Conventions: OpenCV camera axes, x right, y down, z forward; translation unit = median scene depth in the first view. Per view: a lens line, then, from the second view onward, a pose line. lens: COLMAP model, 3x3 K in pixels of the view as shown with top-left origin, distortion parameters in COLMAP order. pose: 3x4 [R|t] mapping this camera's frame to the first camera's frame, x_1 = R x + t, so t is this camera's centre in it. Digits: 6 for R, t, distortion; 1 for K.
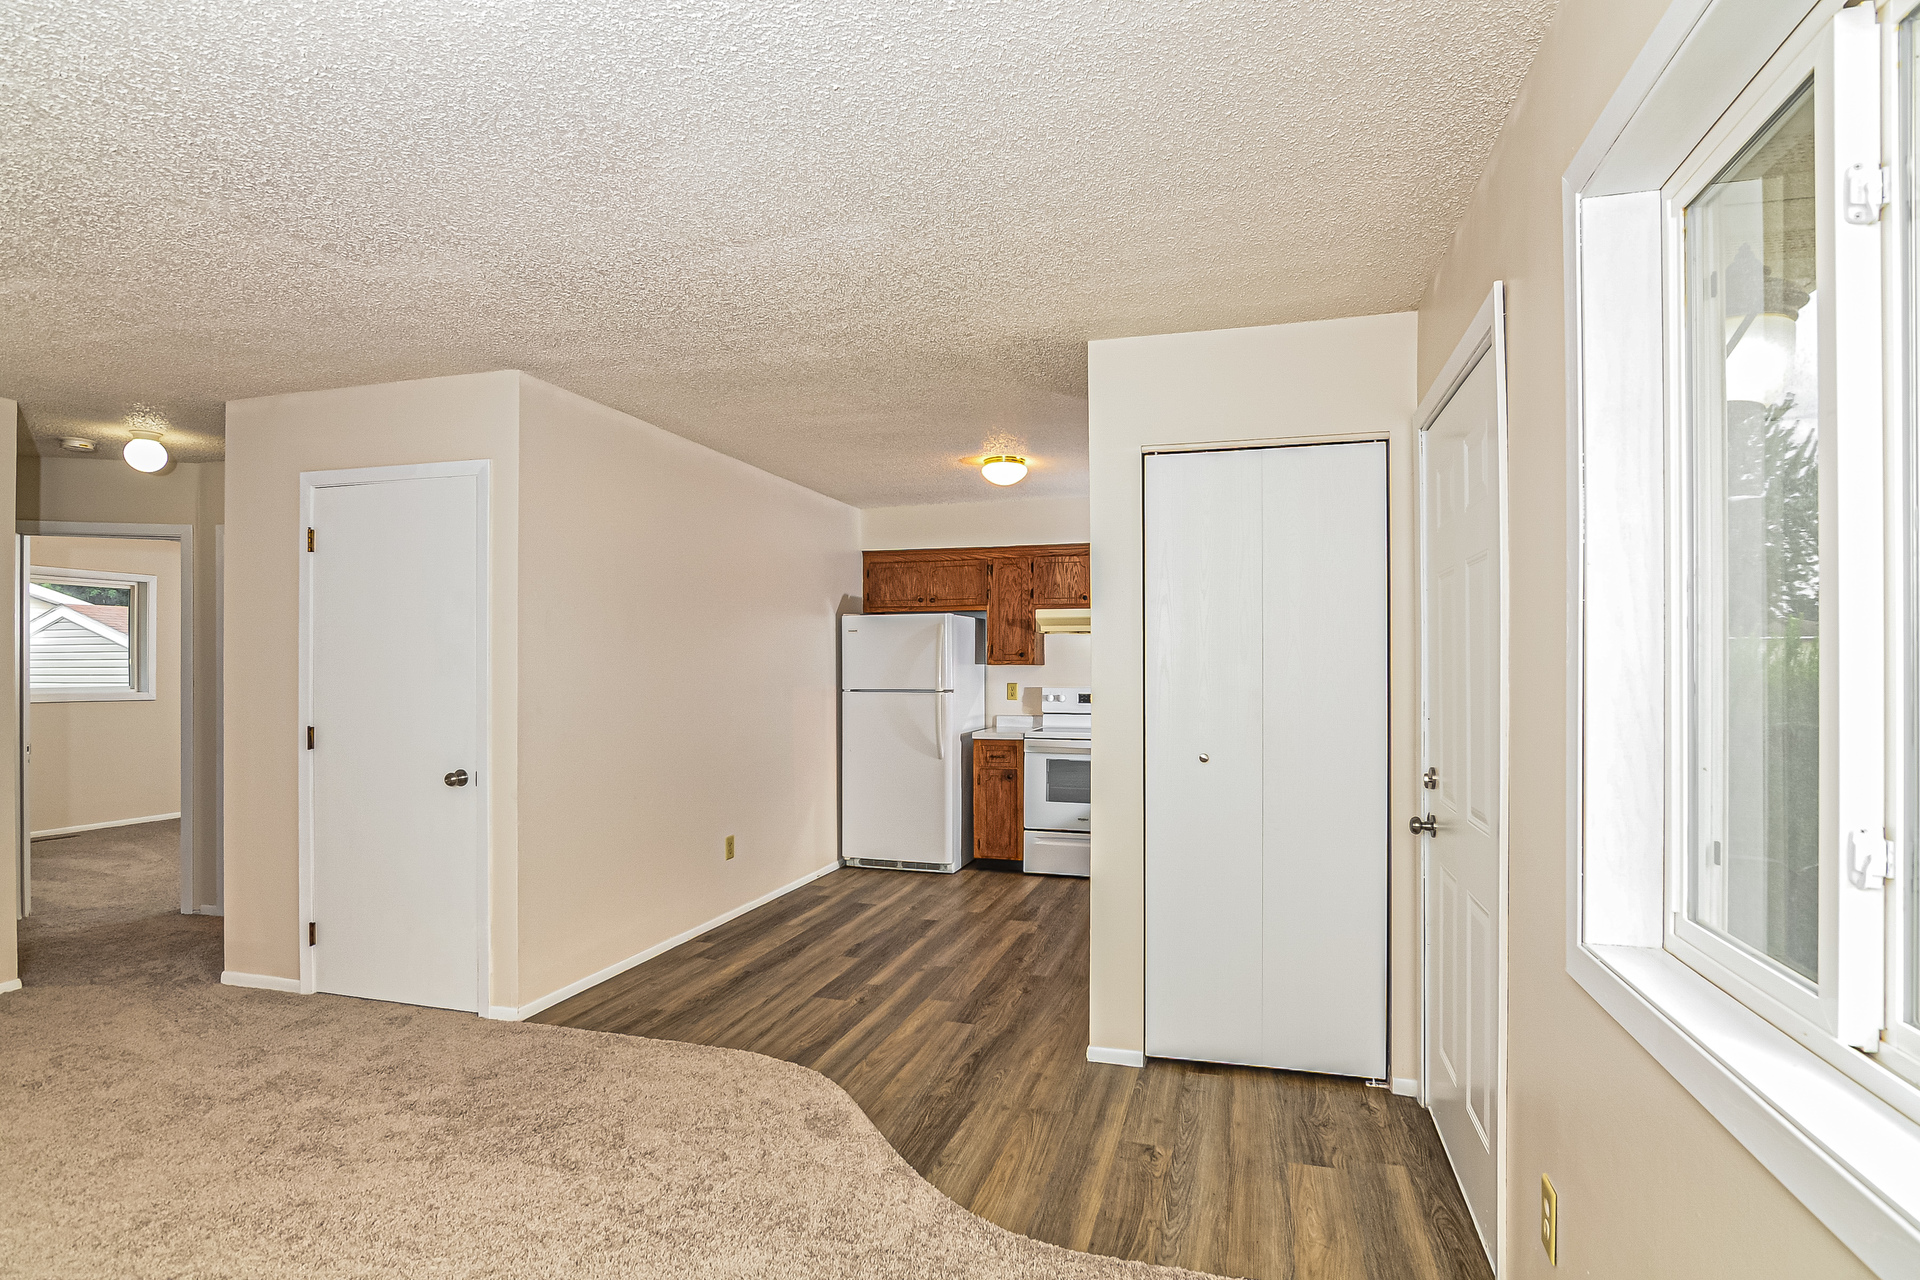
lens RADIAL K [[951.4, 0, 987.7], [0, 951.4, 668.7], [0, 0, 1]] dist [-0.029759, 0.002945]
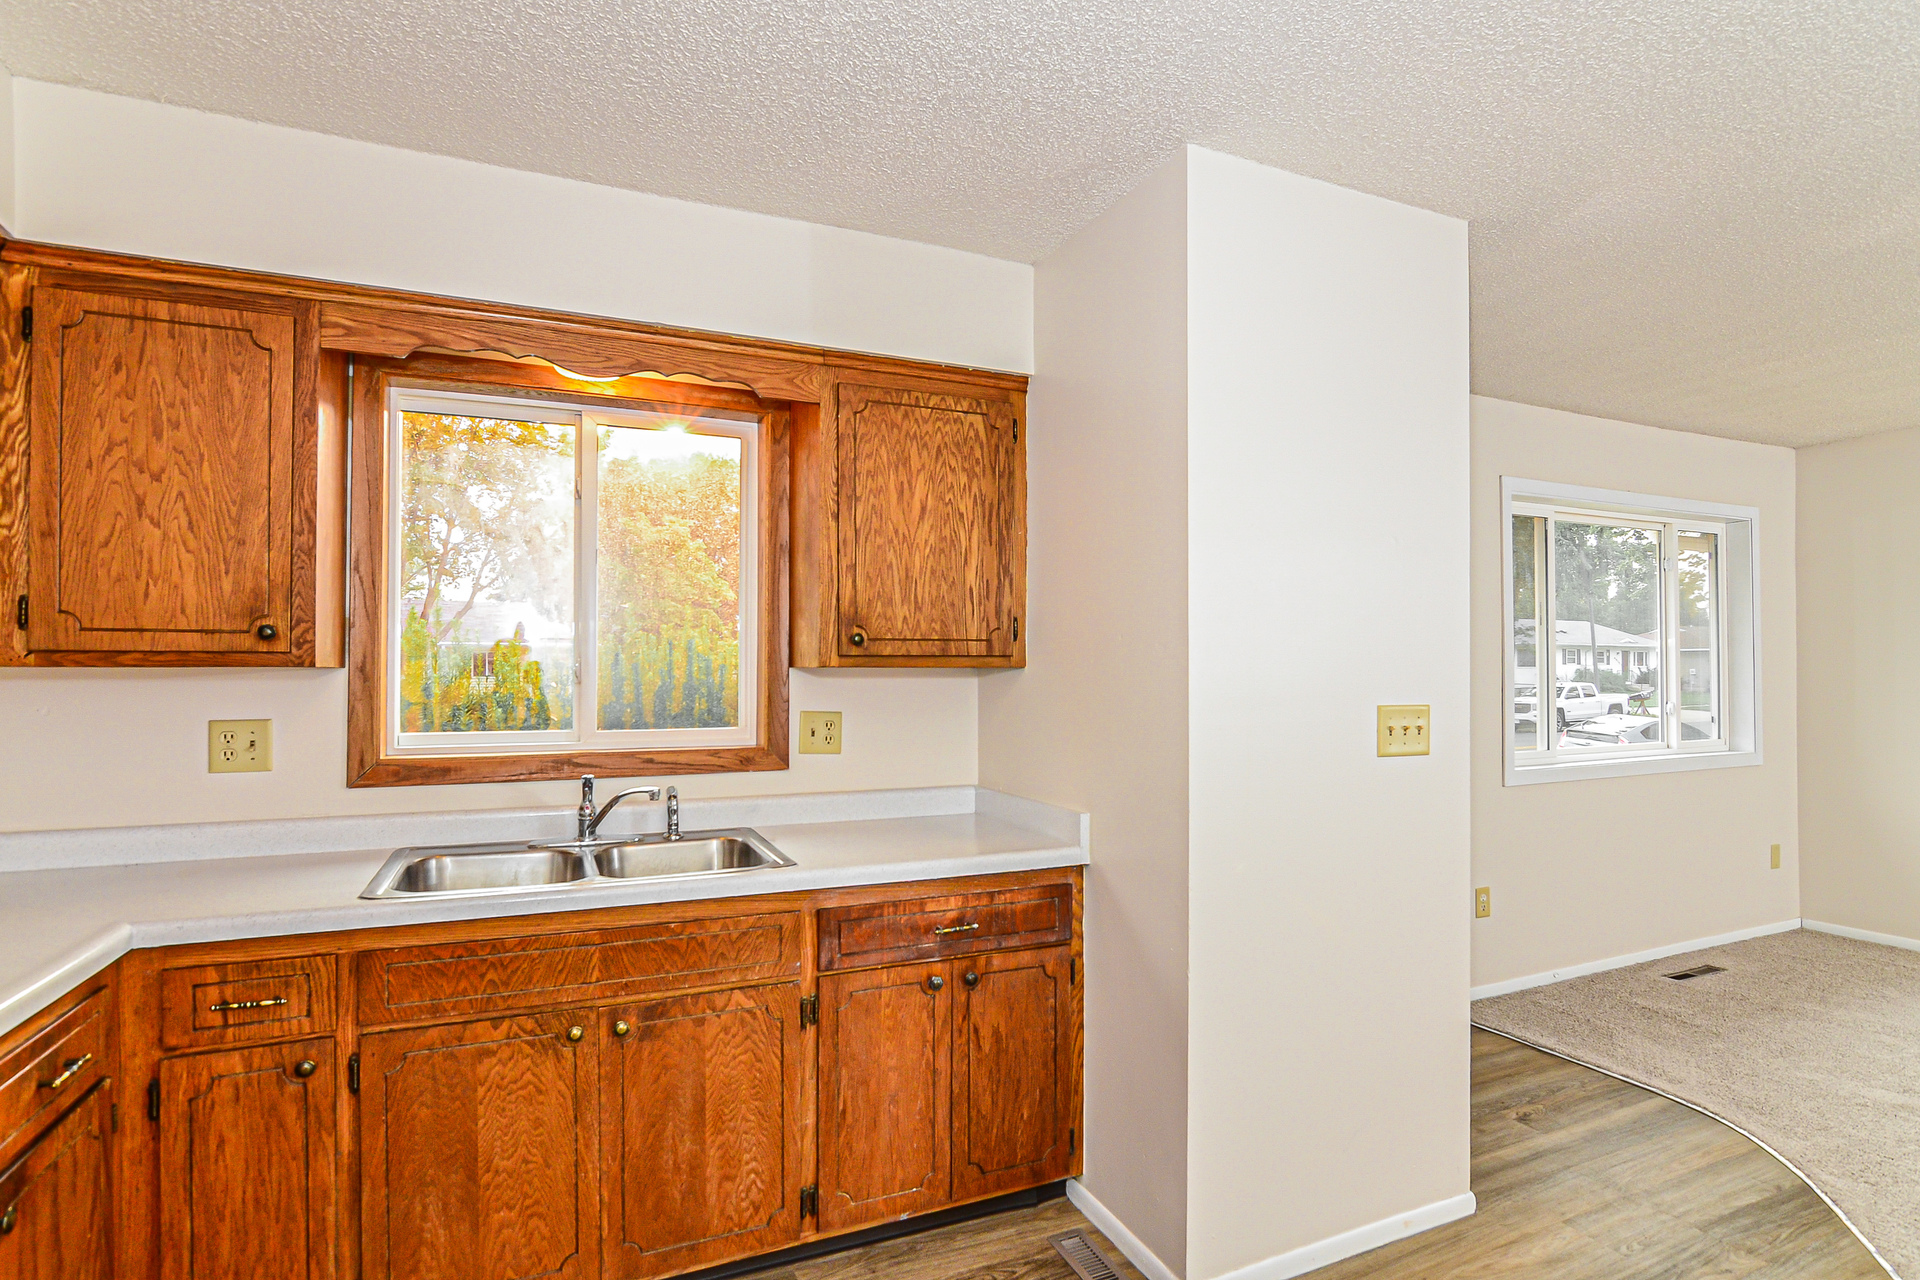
lens RADIAL K [[951.4, 0, 950.9], [0, 951.4, 668.6], [0, 0, 1]] dist [-0.029759, 0.002945]
pose [[-0.630565, 0.005414, 0.776118, -0.159981], [0.006092, 0.999979, -0.002026, -0.002465], [-0.776113, 0.003451, -0.630585, 1.425883]]
